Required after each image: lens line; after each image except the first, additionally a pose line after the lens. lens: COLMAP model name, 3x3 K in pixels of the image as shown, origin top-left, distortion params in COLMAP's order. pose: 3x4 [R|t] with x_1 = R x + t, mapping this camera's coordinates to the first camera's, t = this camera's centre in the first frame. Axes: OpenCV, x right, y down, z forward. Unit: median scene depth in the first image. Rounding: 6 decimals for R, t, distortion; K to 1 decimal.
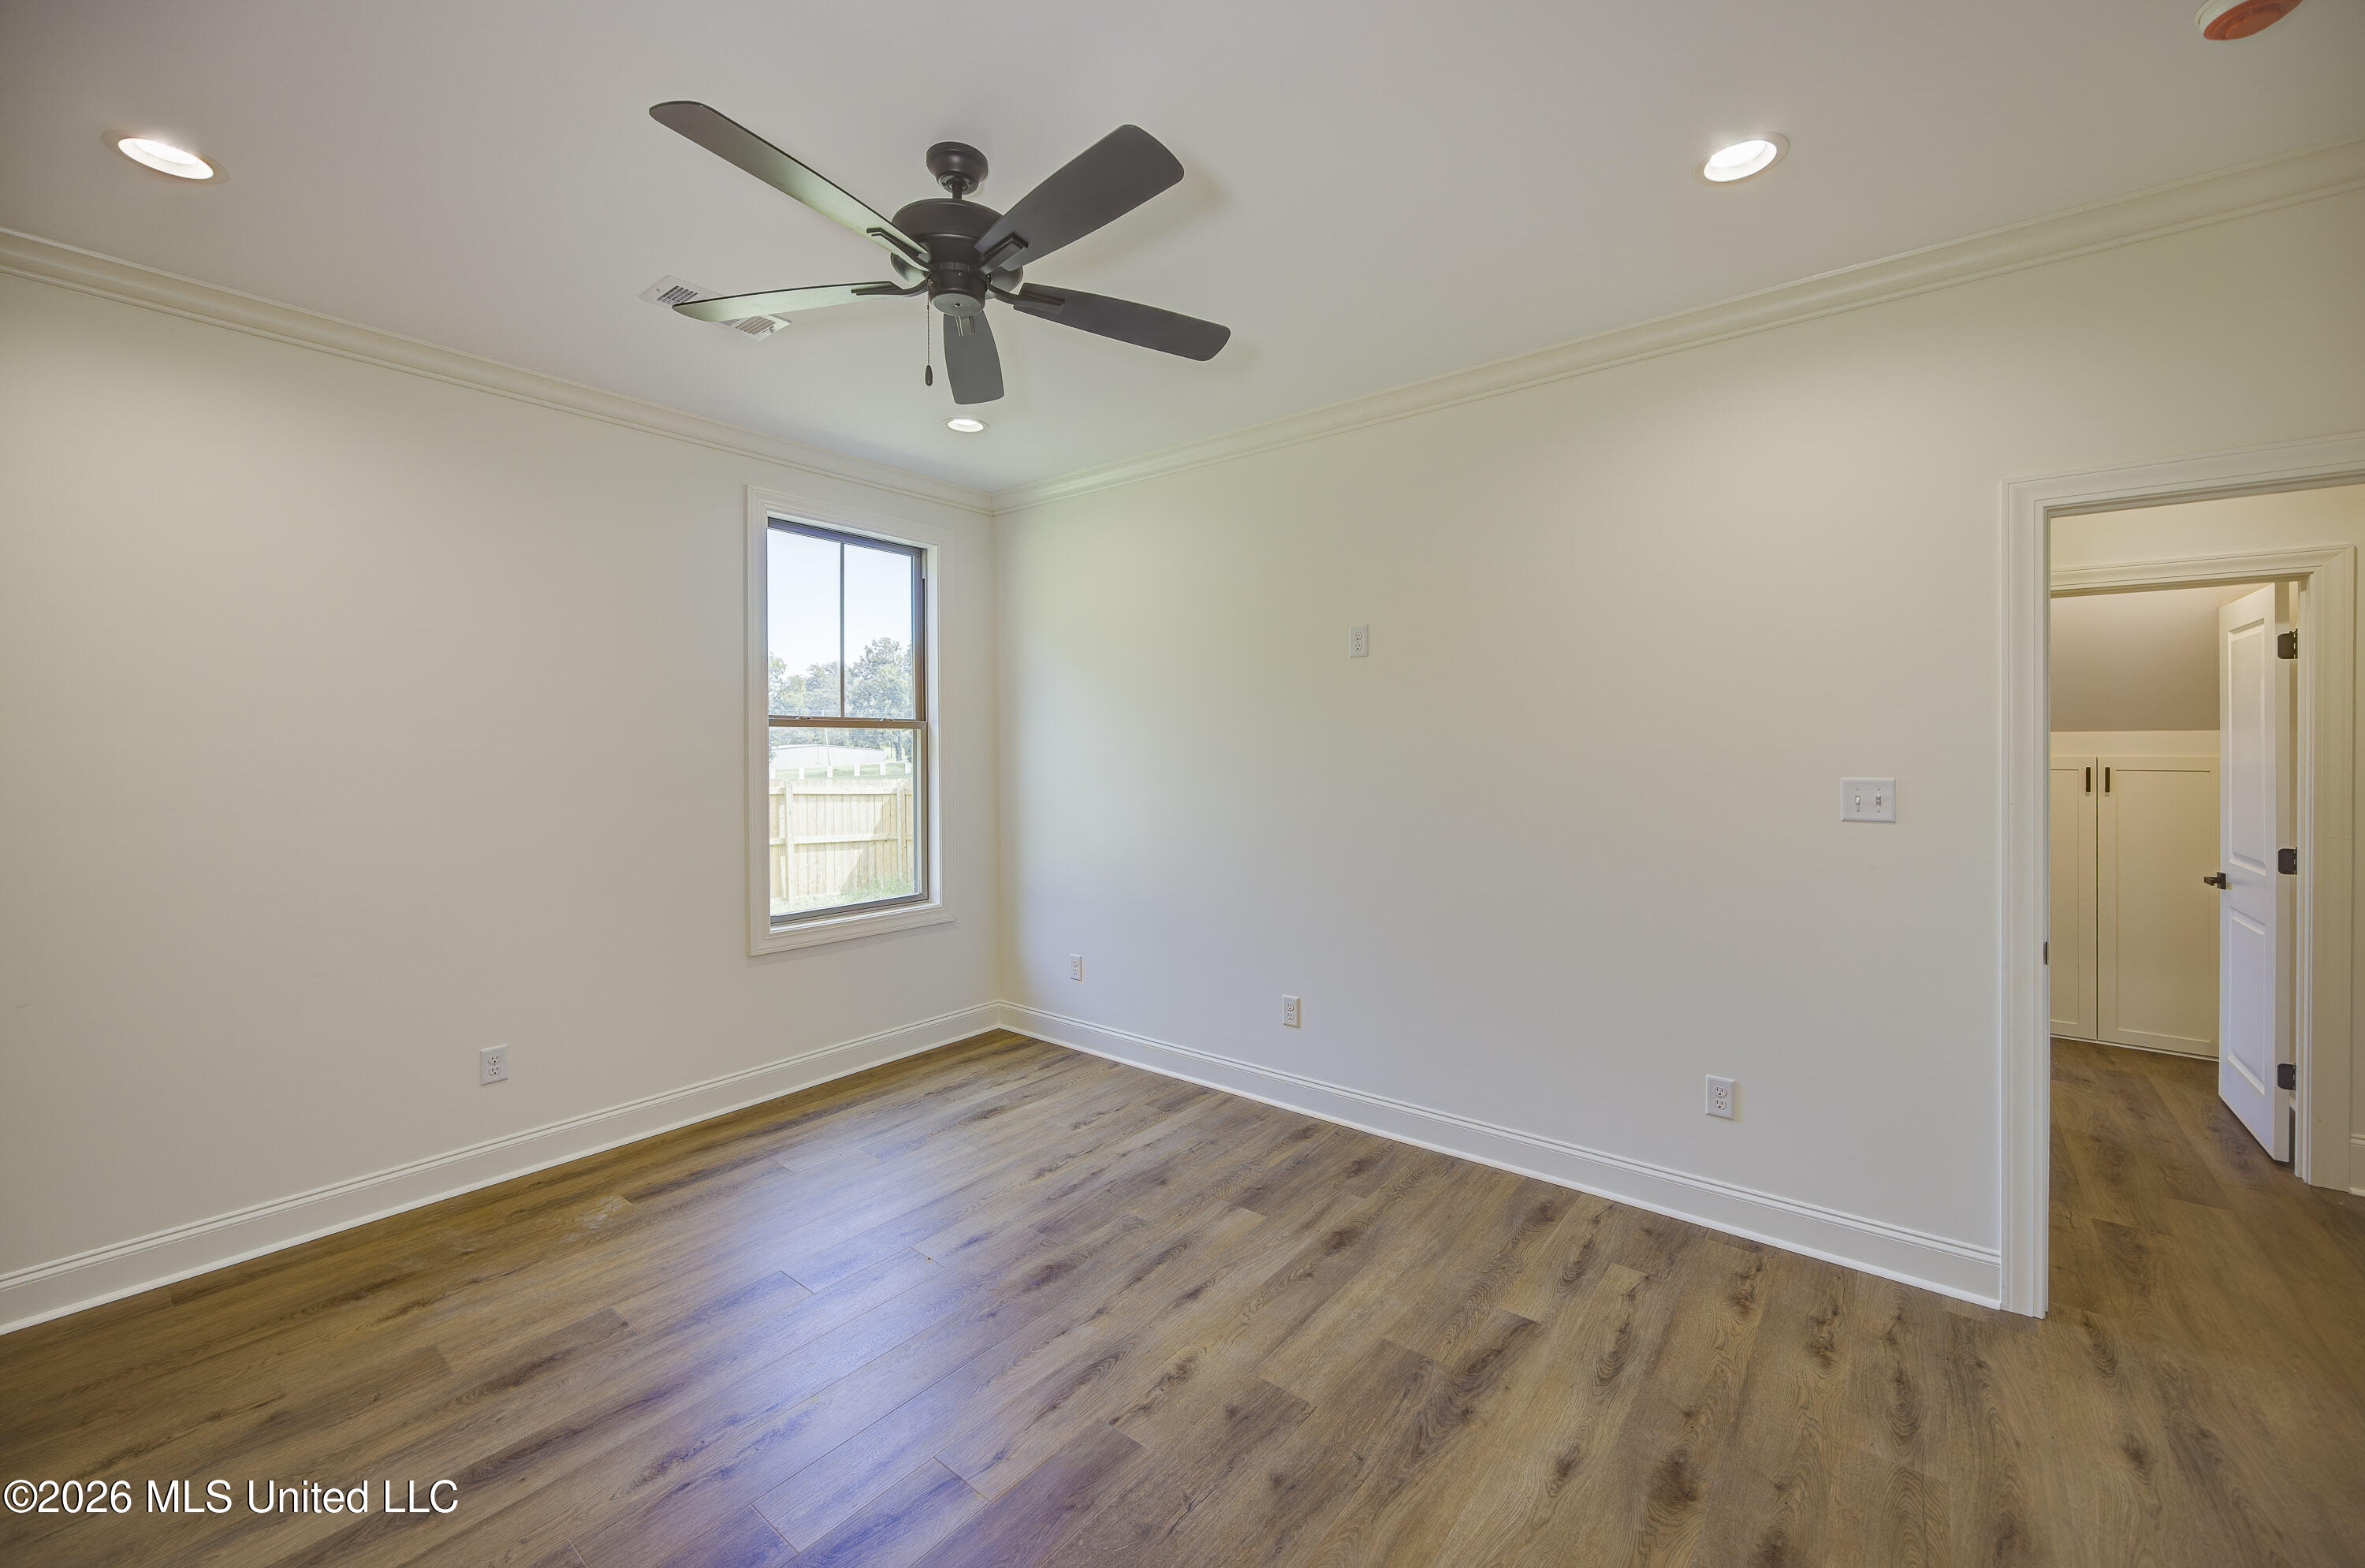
lens RADIAL K [[913.0, 0, 1197.6], [0, 913.0, 749.1], [0, 0, 1]] dist [0.002023, -0.000108]
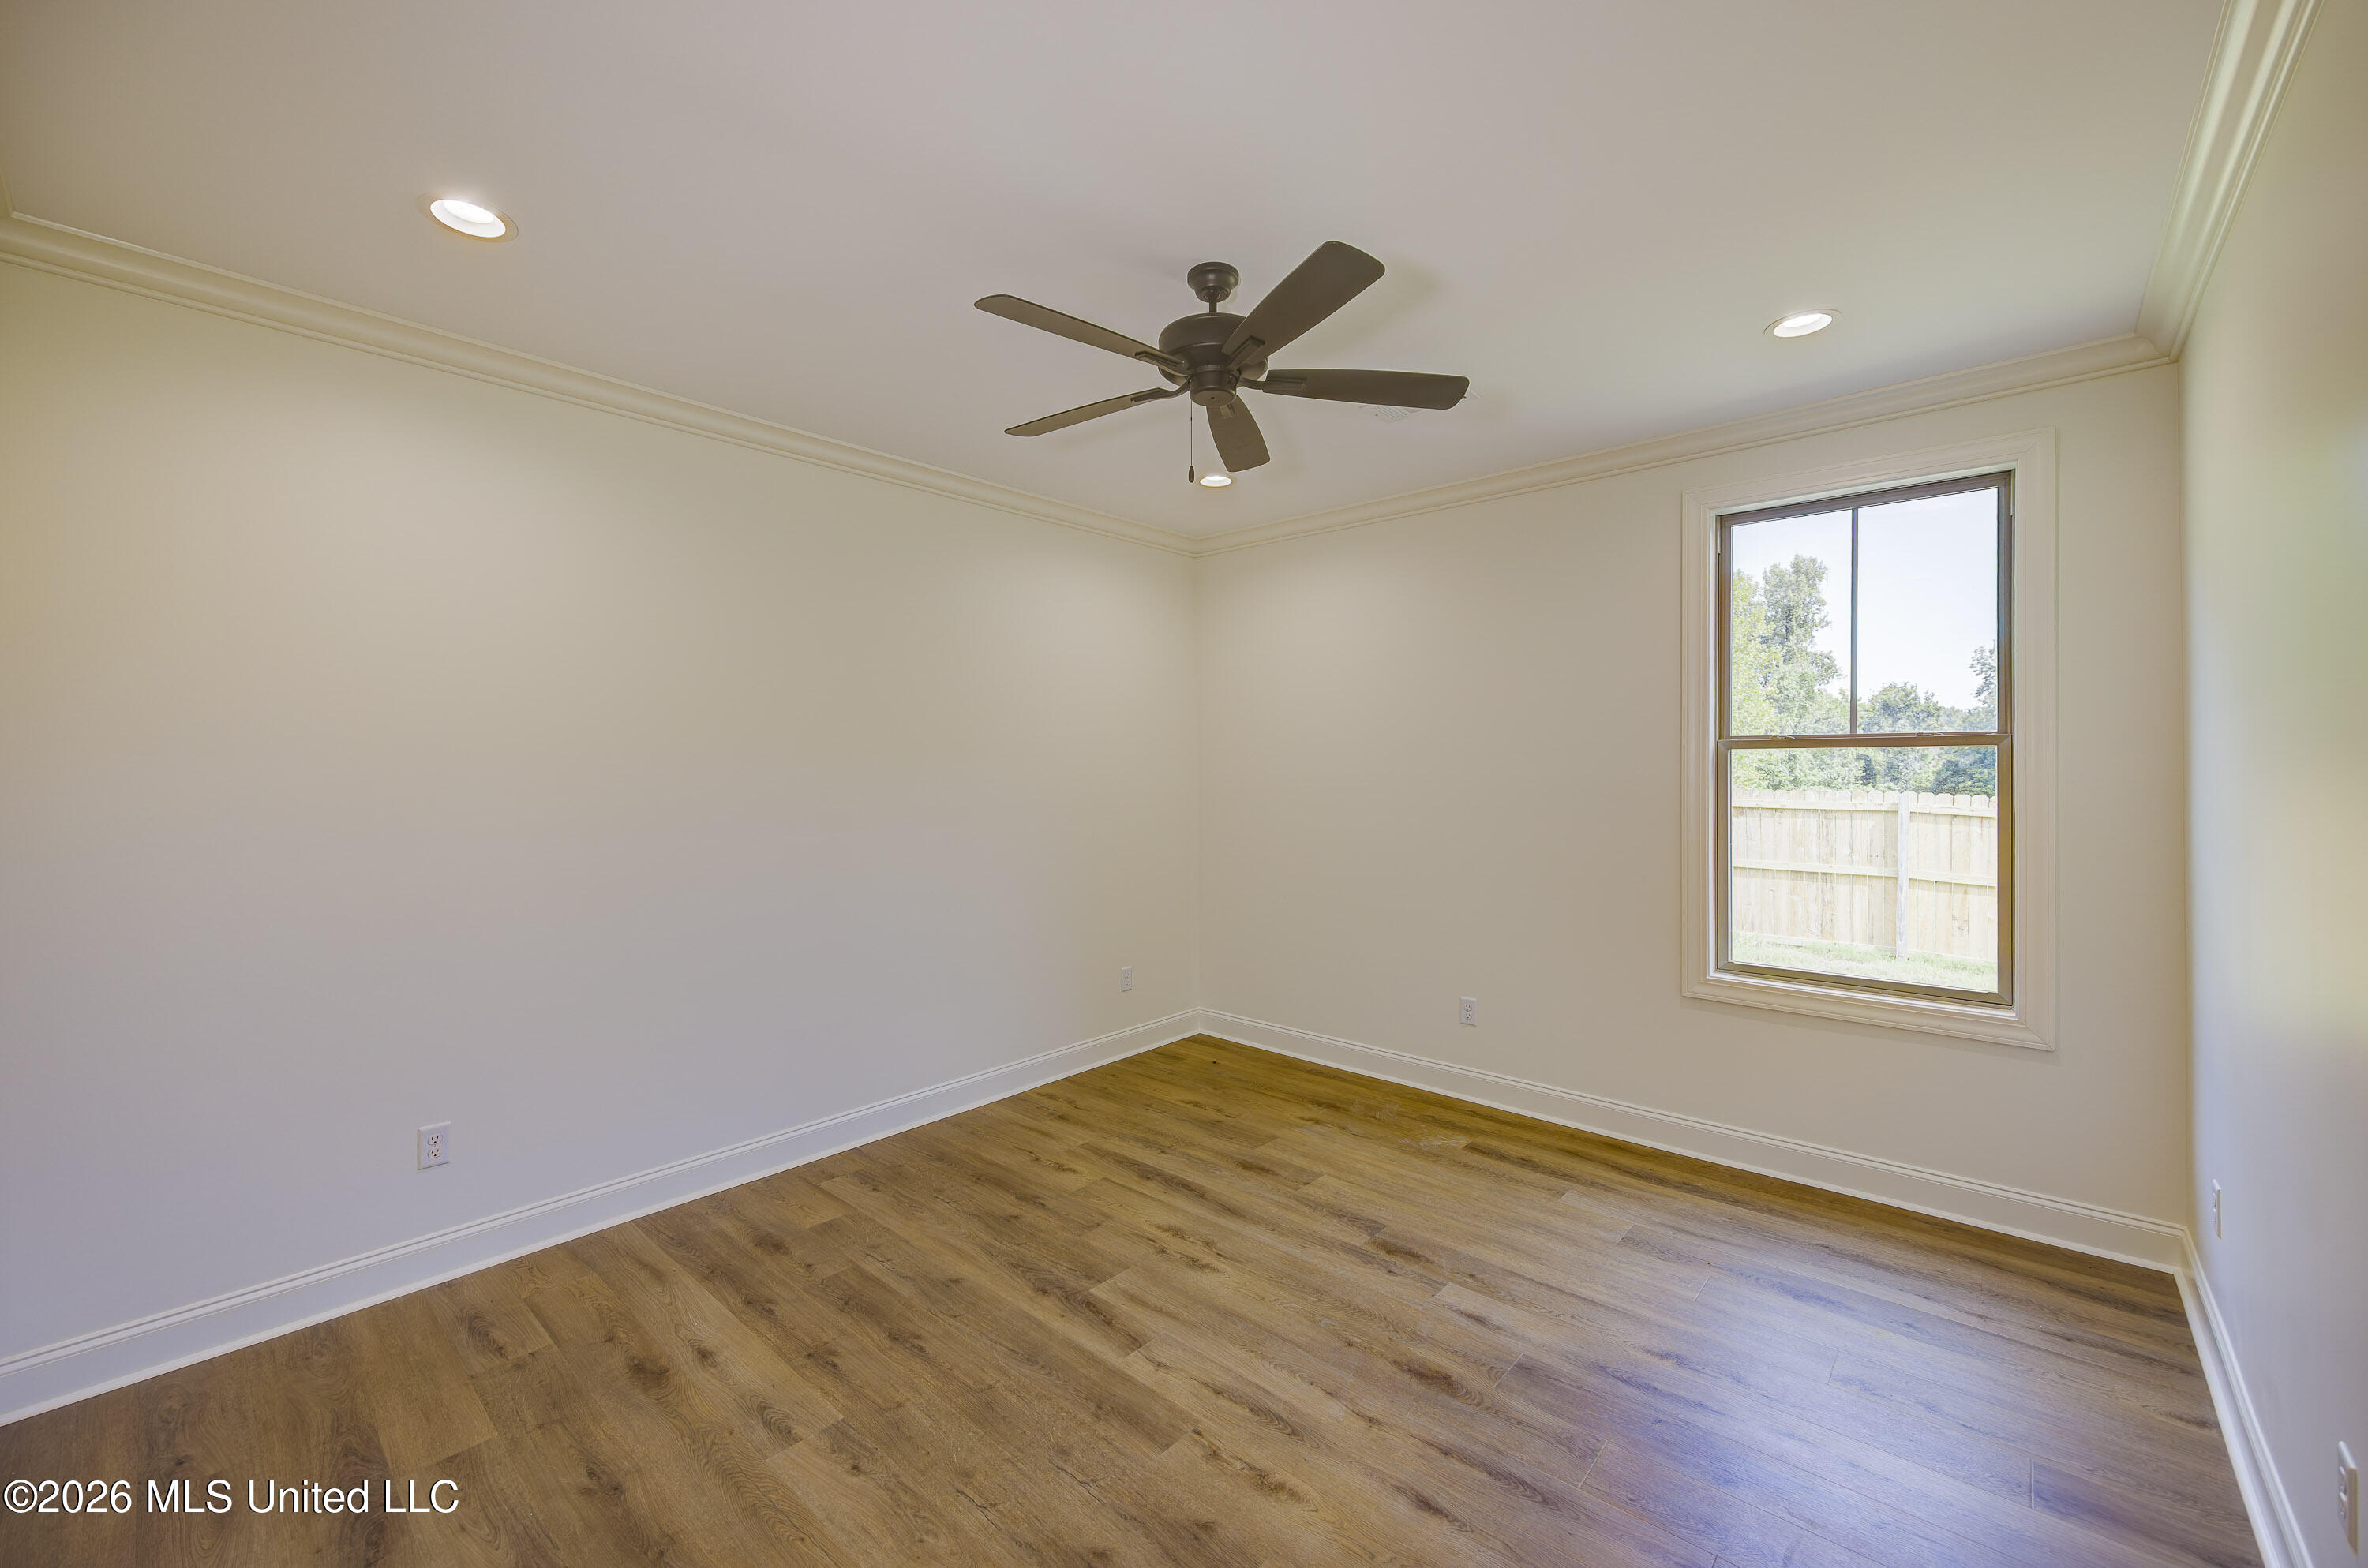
lens RADIAL K [[914.1, 0, 1160.8], [0, 914.1, 775.2], [0, 0, 1]] dist [0.002023, -0.000108]
pose [[-0.059917, 0.008708, -0.998165, 0.646685], [0.000468, 0.999962, 0.008696, -0.010894], [0.998203, 0.000054, -0.059919, 0.705269]]
